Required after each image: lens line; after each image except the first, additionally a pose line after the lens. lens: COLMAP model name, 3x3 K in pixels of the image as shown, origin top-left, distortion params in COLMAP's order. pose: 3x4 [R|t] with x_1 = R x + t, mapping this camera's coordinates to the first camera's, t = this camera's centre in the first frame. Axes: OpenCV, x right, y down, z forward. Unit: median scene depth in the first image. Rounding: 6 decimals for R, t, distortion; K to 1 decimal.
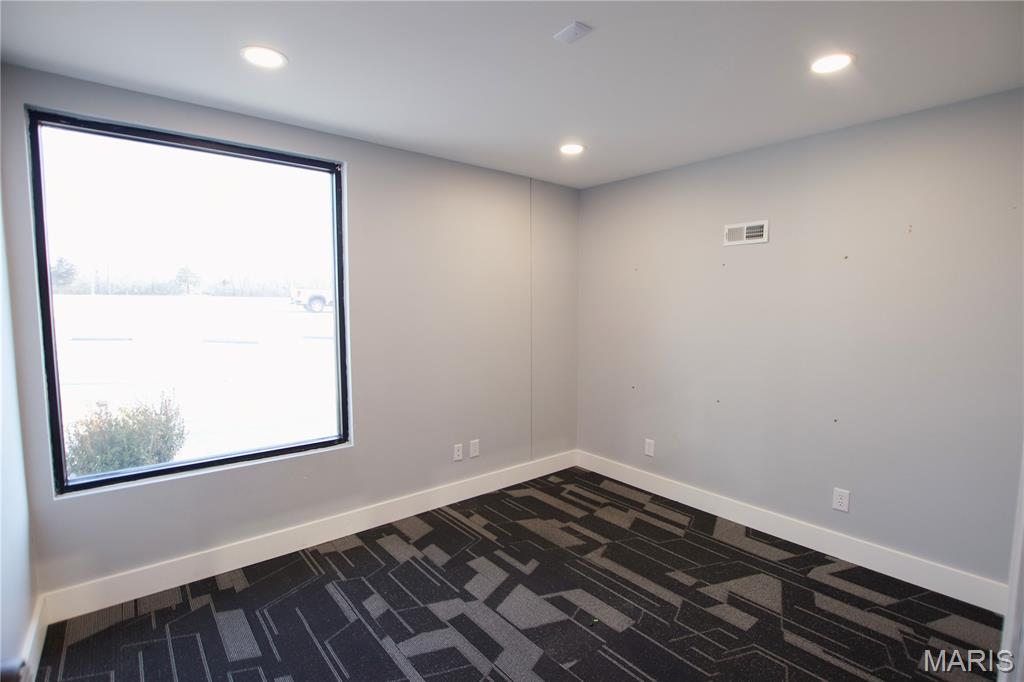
lens RADIAL K [[471.6, 0, 519.0], [0, 471.6, 341.9], [0, 0, 1]] dist [-0.005416, -0.001587]
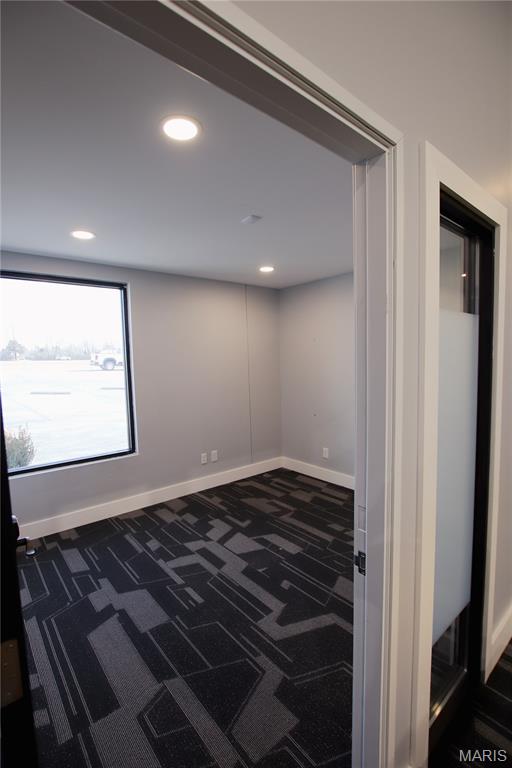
lens RADIAL K [[353.7, 0, 254.8], [0, 353.7, 385.5], [0, 0, 1]] dist [-0.005416, -0.001587]
pose [[0.999496, -0.028085, -0.014816, 0.080416], [0.027997, 0.999589, -0.006113, -0.001125], [0.014982, 0.005695, 0.999872, -0.230929]]
